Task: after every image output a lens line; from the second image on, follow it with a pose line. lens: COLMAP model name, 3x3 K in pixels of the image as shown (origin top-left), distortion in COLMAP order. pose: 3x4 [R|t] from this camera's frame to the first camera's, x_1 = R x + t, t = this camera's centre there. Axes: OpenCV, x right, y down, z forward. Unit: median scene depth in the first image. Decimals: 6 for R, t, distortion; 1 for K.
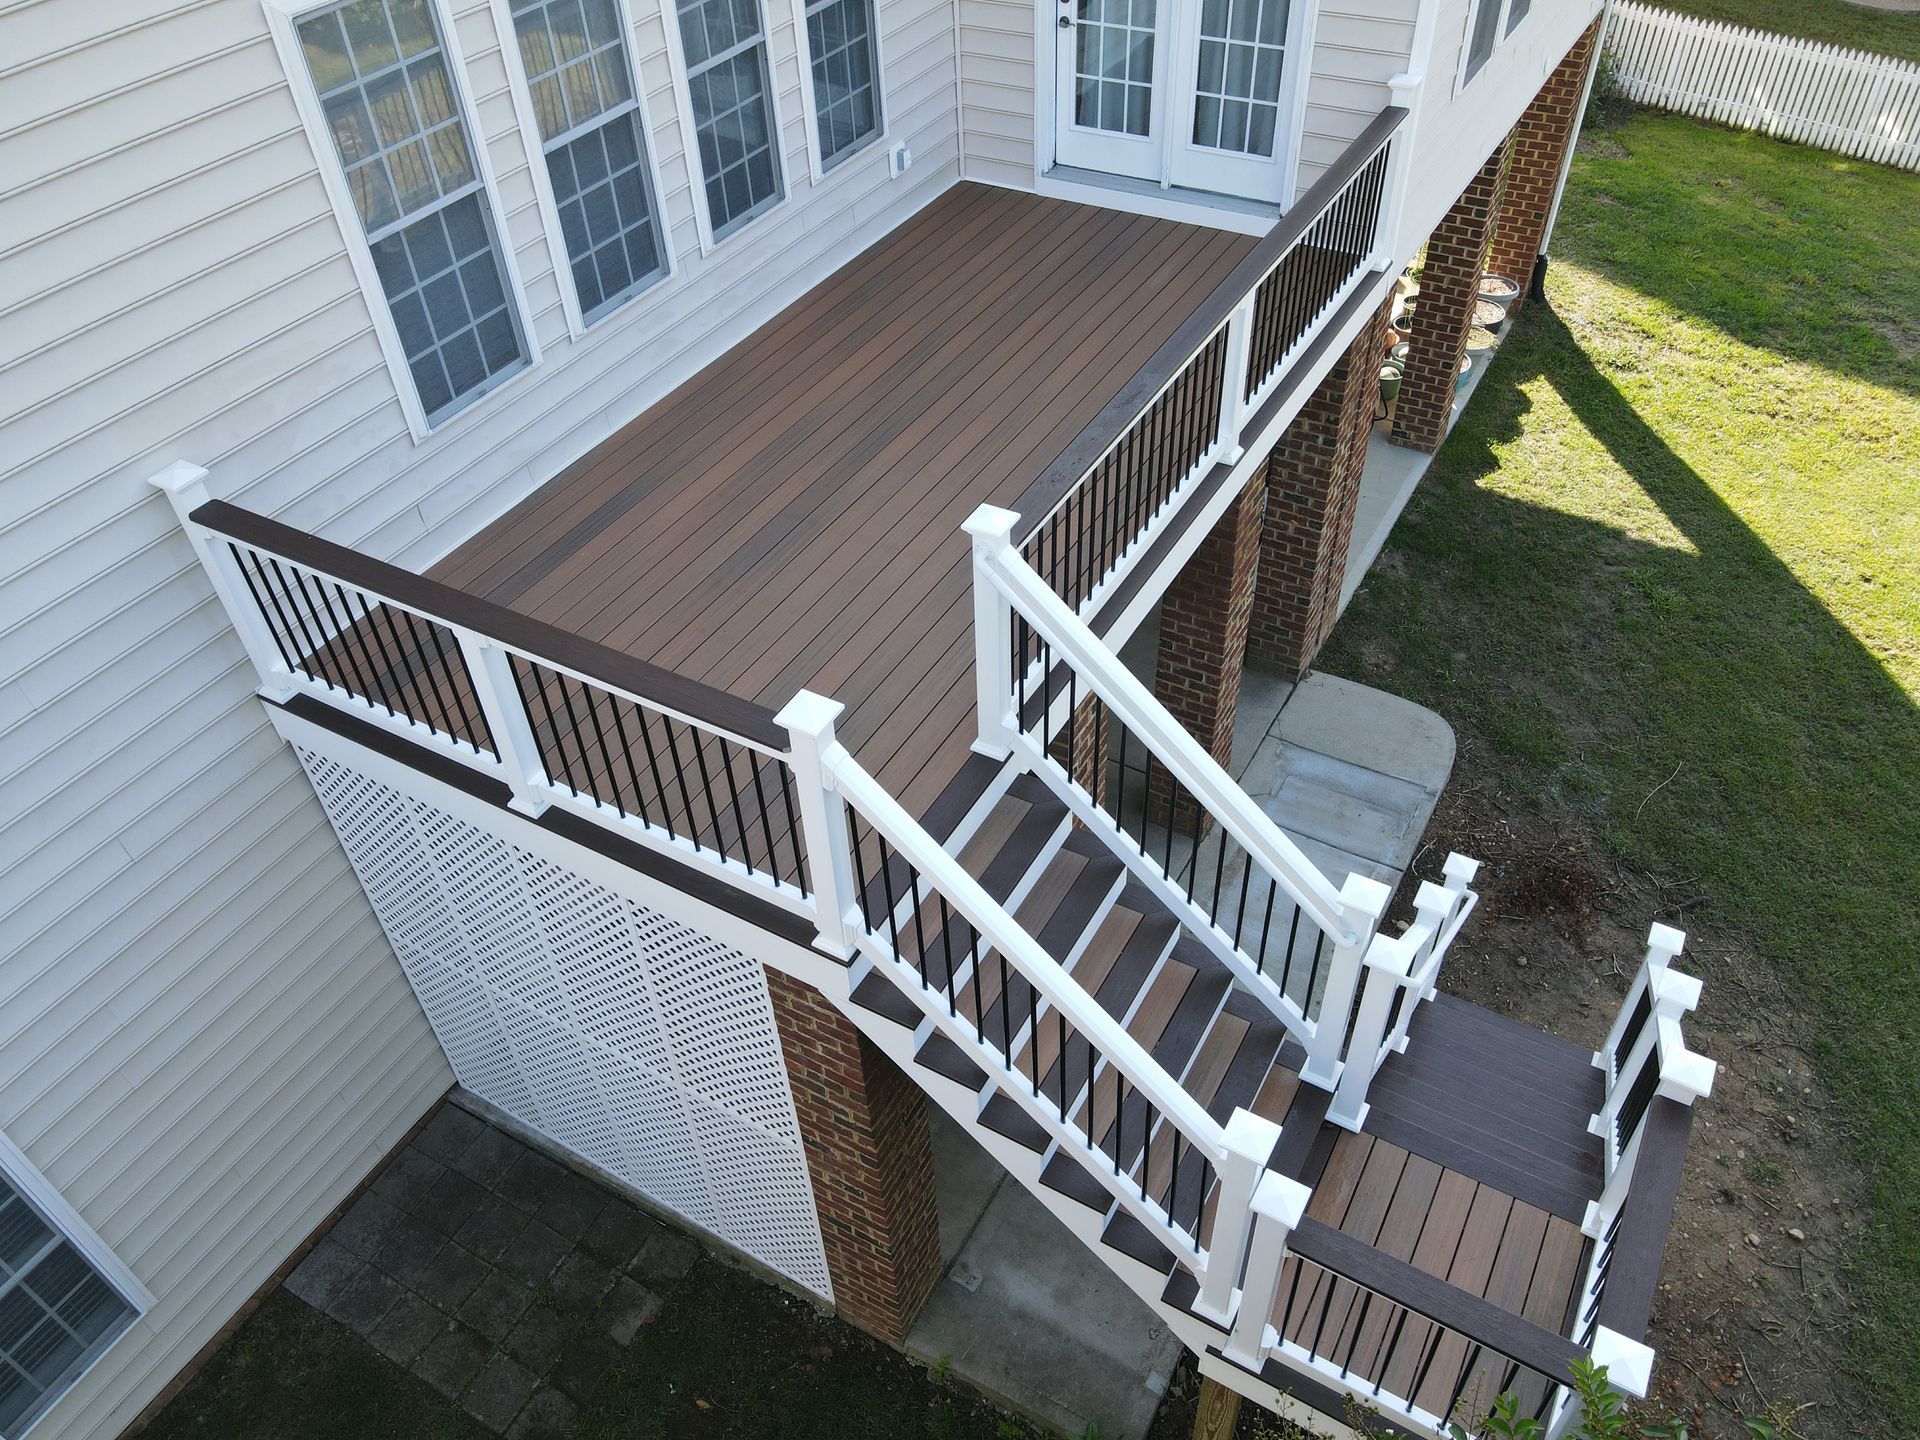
lens RADIAL K [[1406.4, 0, 955.0], [0, 1406.4, 719.8], [0, 0, 1]] dist [0.021952, -0.008789]
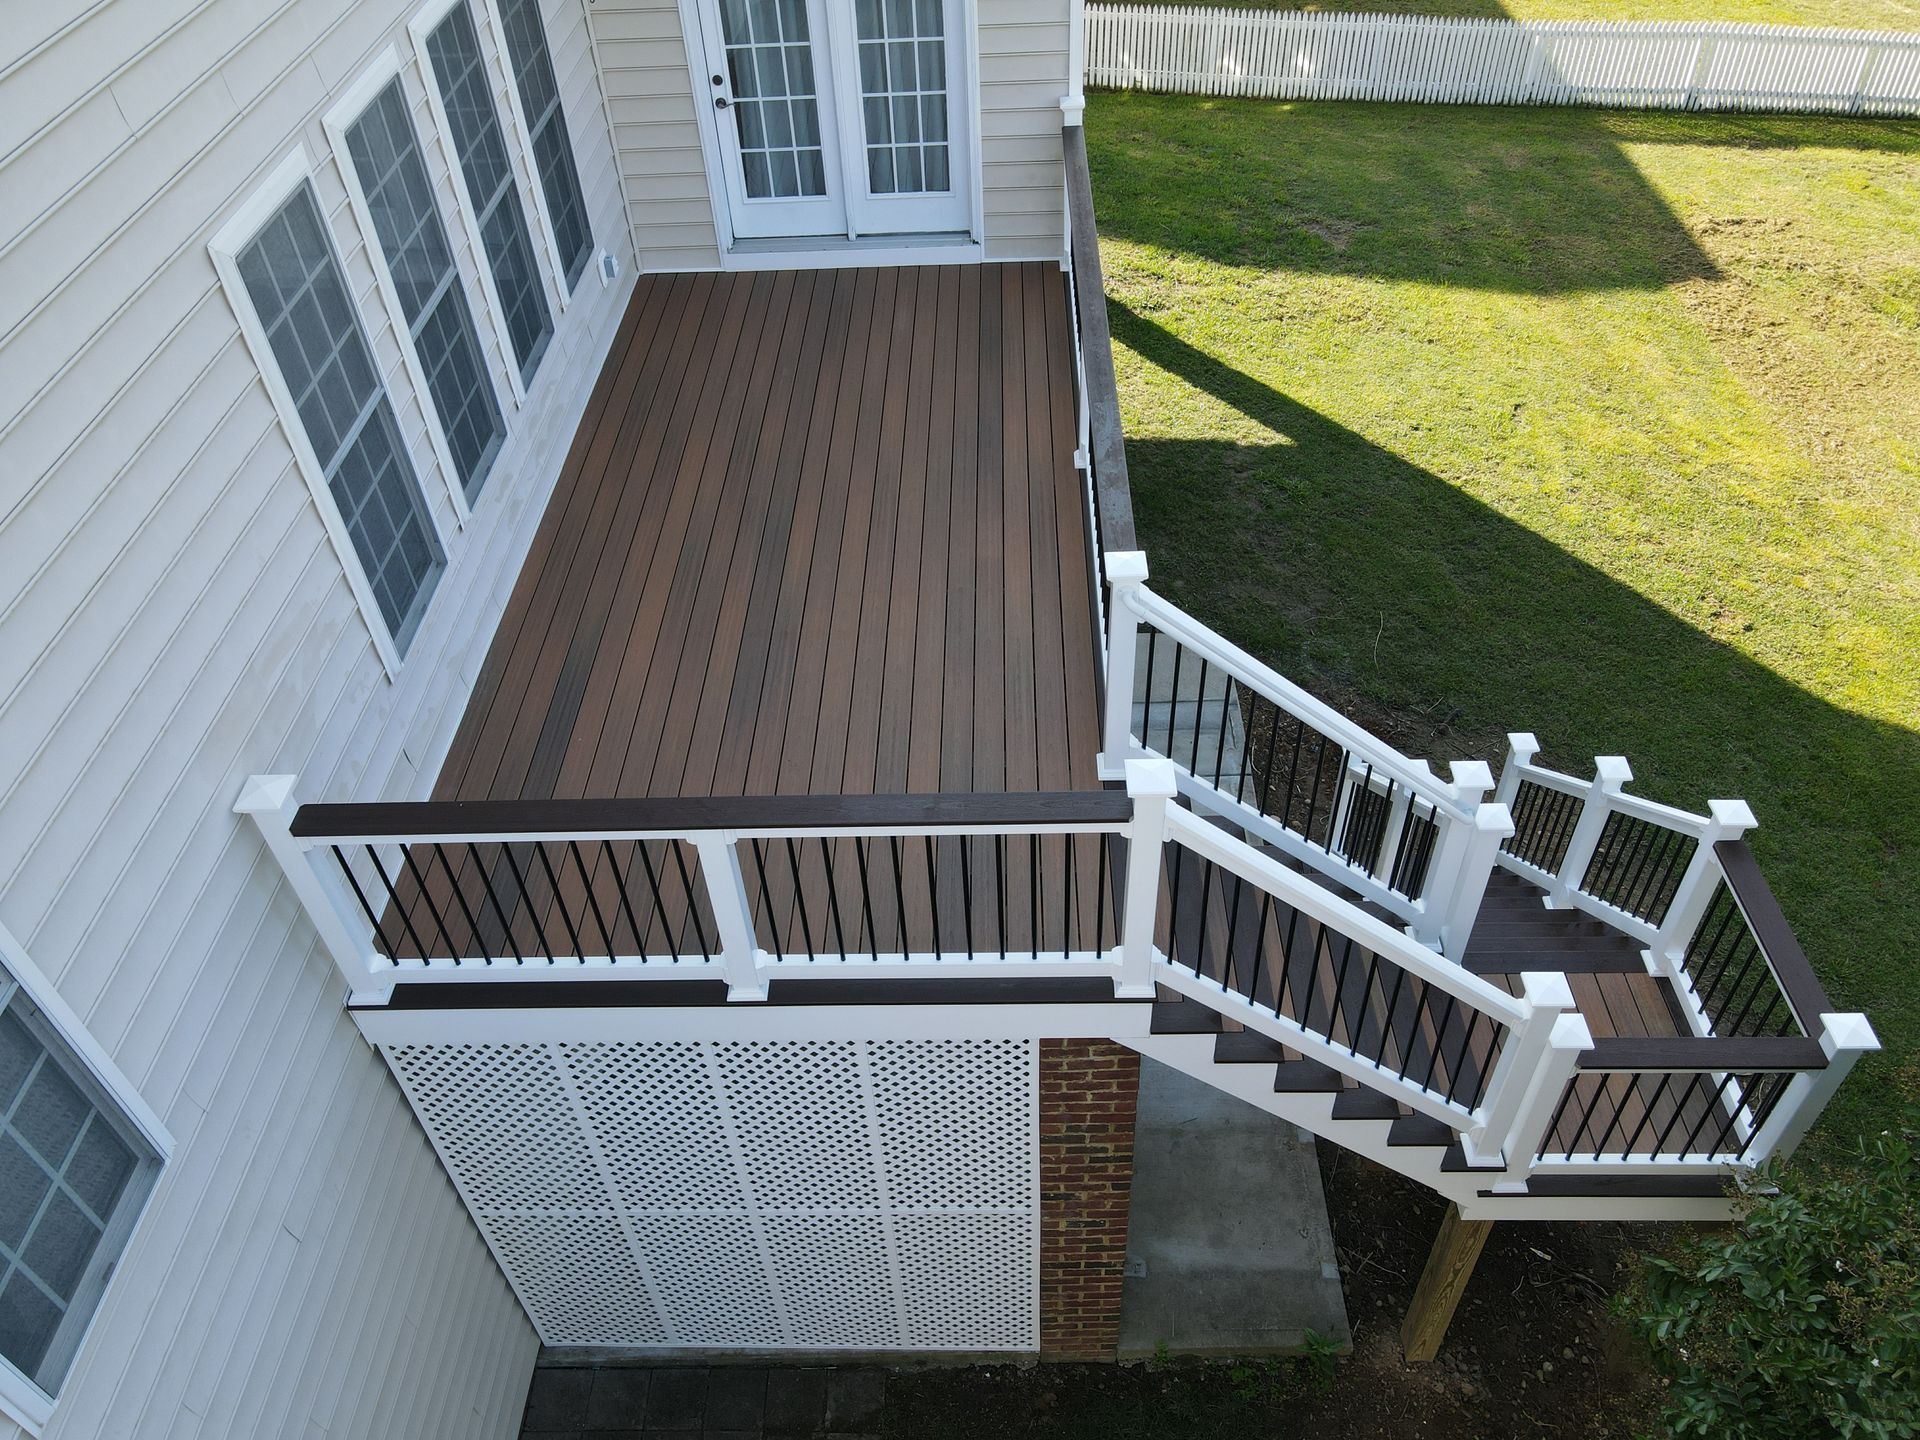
lens RADIAL K [[1406.4, 0, 953.5], [0, 1406.4, 716.4], [0, 0, 1]] dist [0.021952, -0.008789]
pose [[0.876260, -0.327273, 0.353638, -0.289387], [0.333017, 0.941778, 0.046400, -0.071425], [-0.348234, 0.077109, 0.934231, 0.026112]]
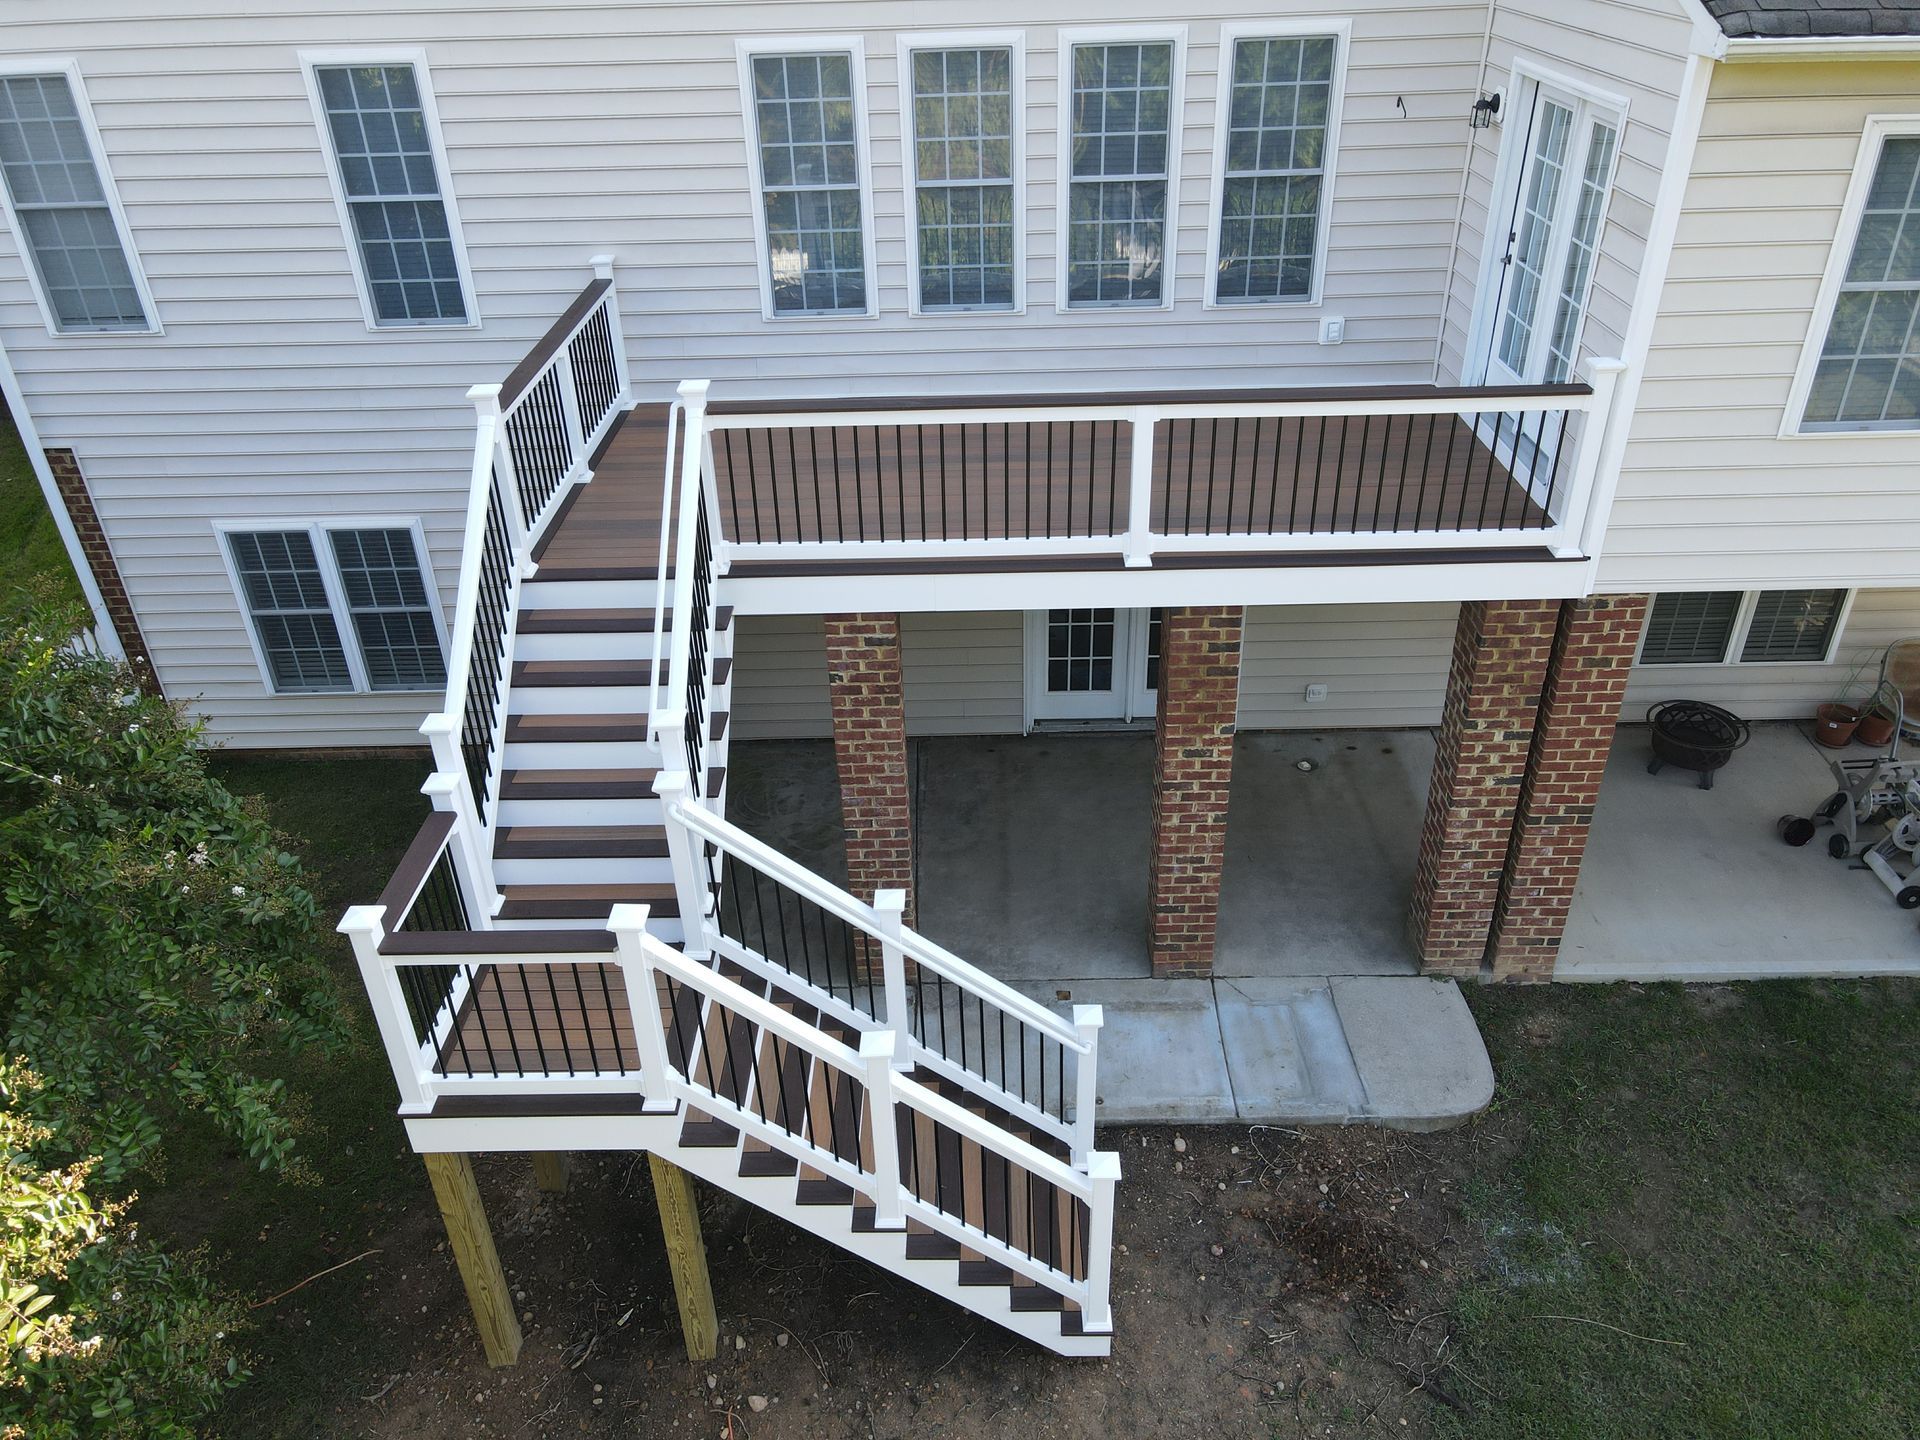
lens RADIAL K [[1406.4, 0, 957.0], [0, 1406.4, 721.6], [0, 0, 1]] dist [0.021952, -0.008789]
pose [[0.494932, 0.473715, -0.728448, 0.820894], [-0.581447, 0.803533, 0.127489, -0.120804], [0.645725, 0.360456, 0.673135, 0.164365]]
